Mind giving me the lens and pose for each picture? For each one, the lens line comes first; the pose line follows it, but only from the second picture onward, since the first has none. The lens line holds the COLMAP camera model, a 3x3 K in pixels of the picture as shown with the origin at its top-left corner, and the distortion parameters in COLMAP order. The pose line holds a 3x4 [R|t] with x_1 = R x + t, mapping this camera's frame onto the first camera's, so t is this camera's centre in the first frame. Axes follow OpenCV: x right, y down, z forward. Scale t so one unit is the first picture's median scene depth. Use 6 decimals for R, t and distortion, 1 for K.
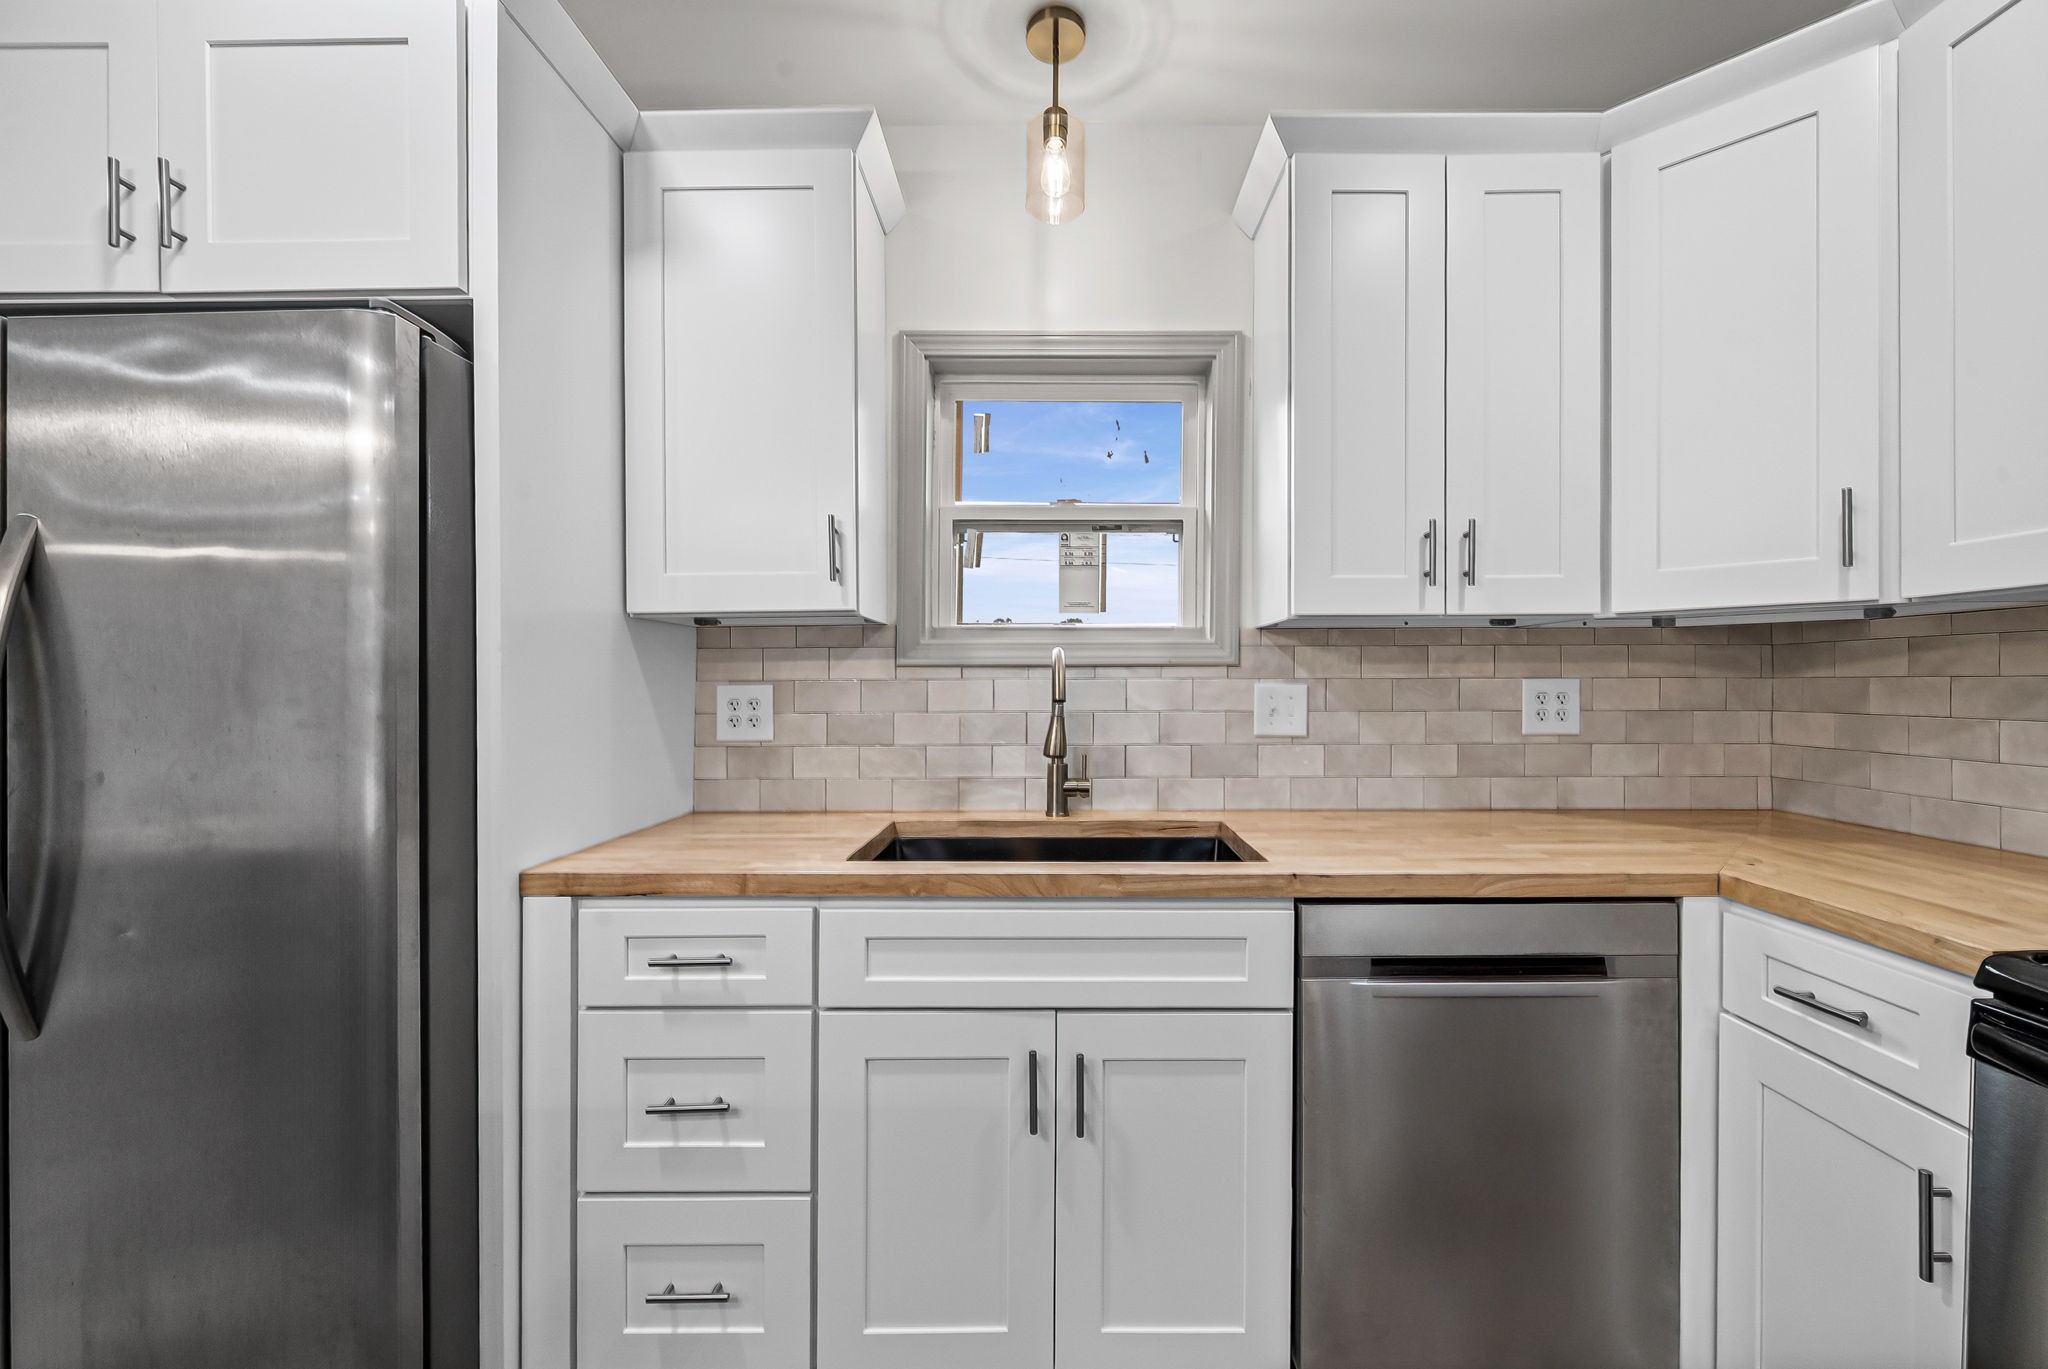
lens RADIAL K [[827.1, 0, 1046.9], [0, 827.1, 684.5], [0, 0, 1]] dist [-0.000330, 0.000015]
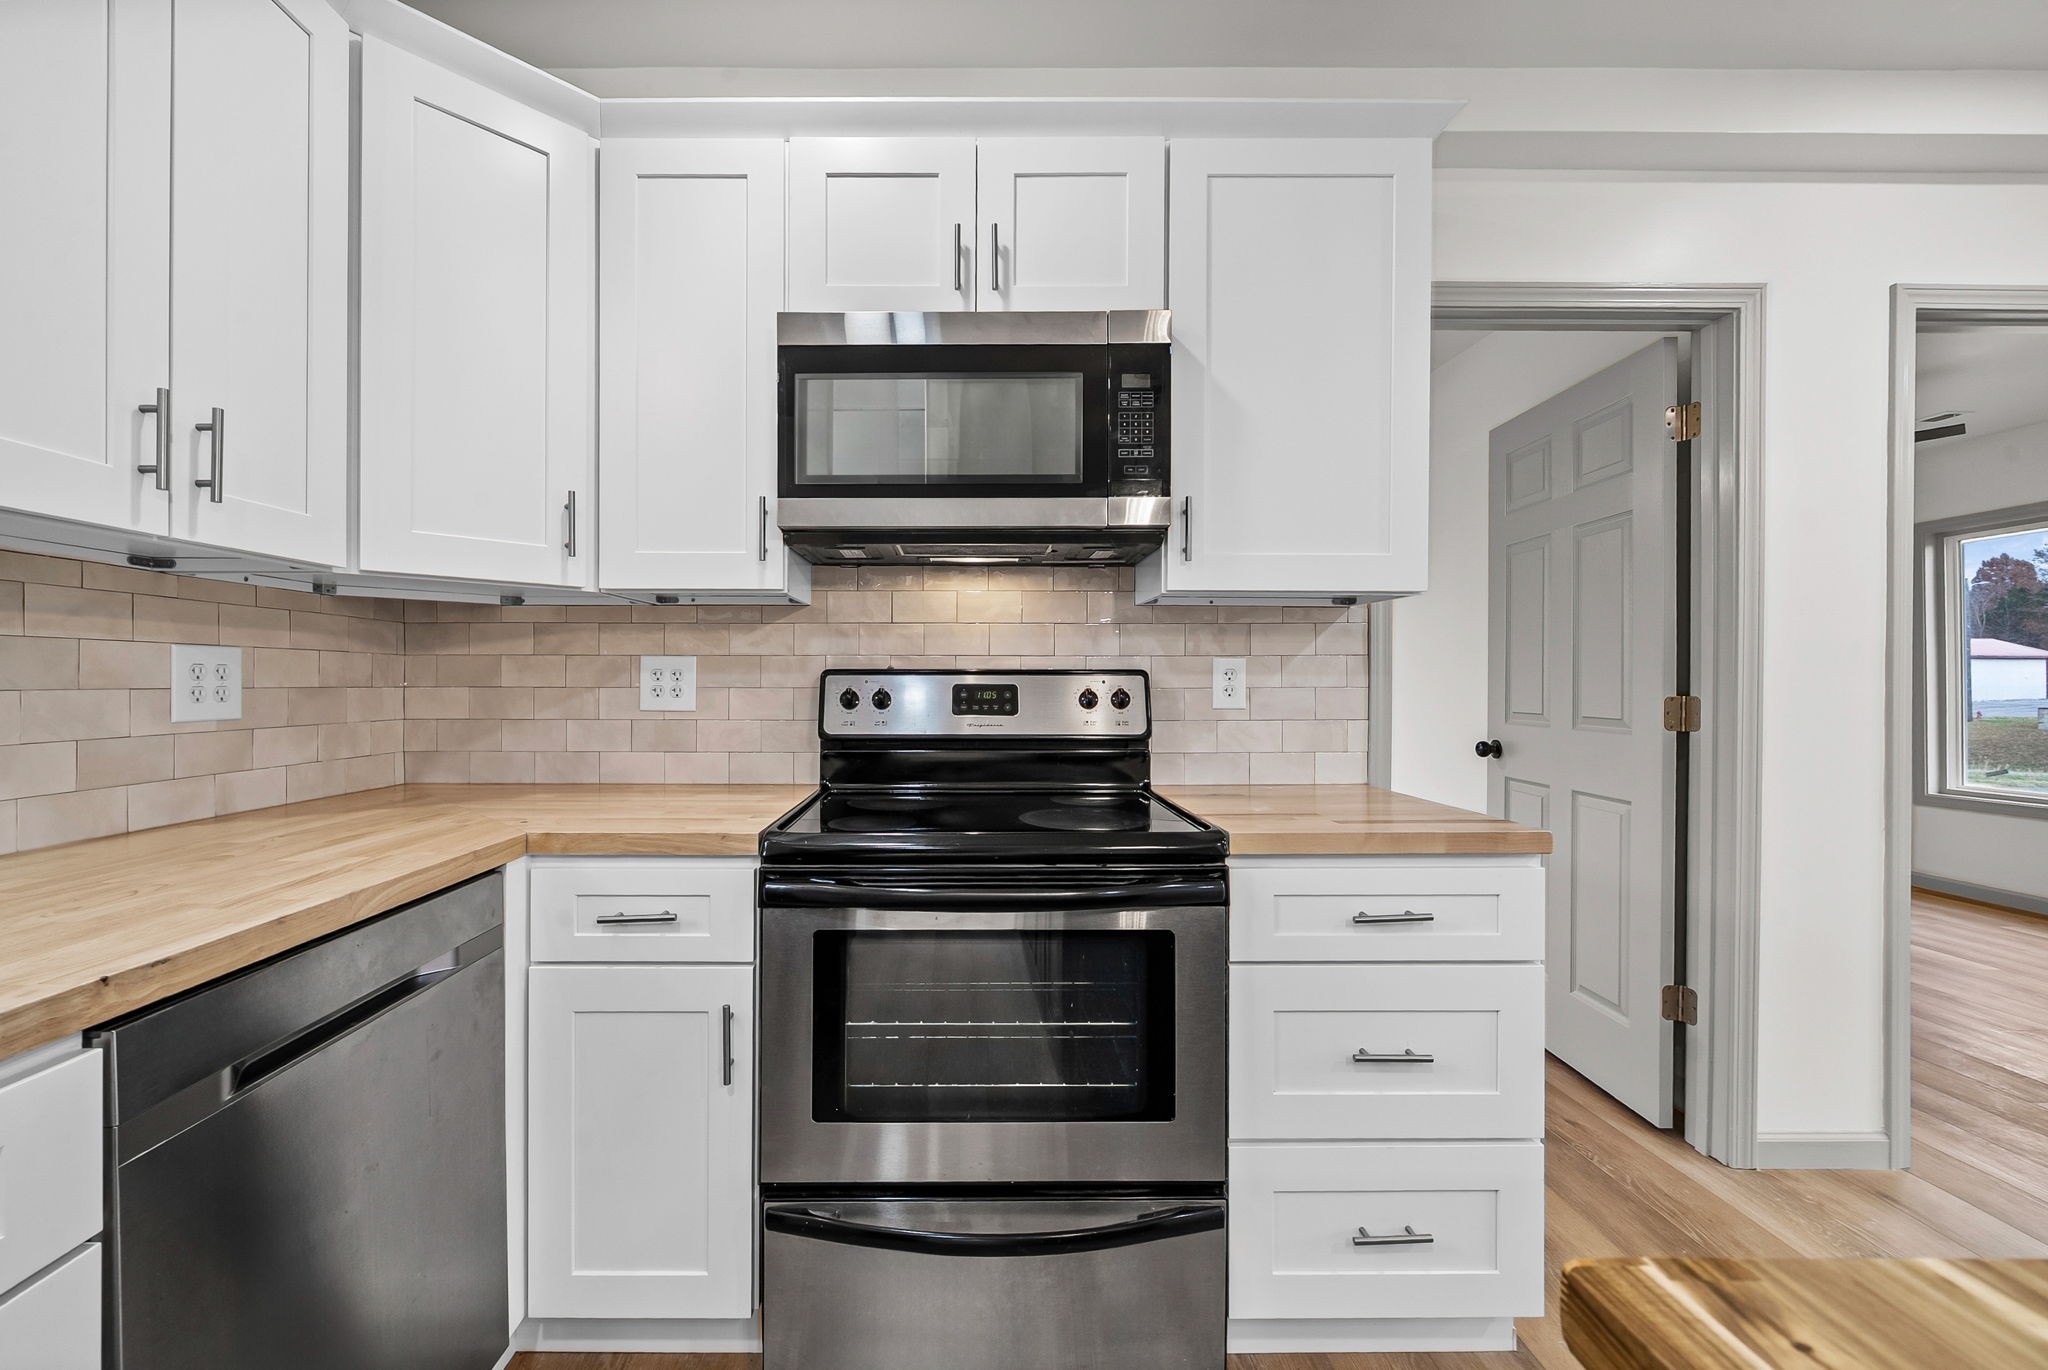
lens RADIAL K [[836.8, 0, 972.1], [0, 836.8, 694.2], [0, 0, 1]] dist [-0.000336, 0.000015]
pose [[-0.004014, -0.013122, 0.999906, -0.165394], [0.001347, 0.999913, 0.013128, 0.028094], [-0.999991, 0.001400, -0.003996, 0.308681]]
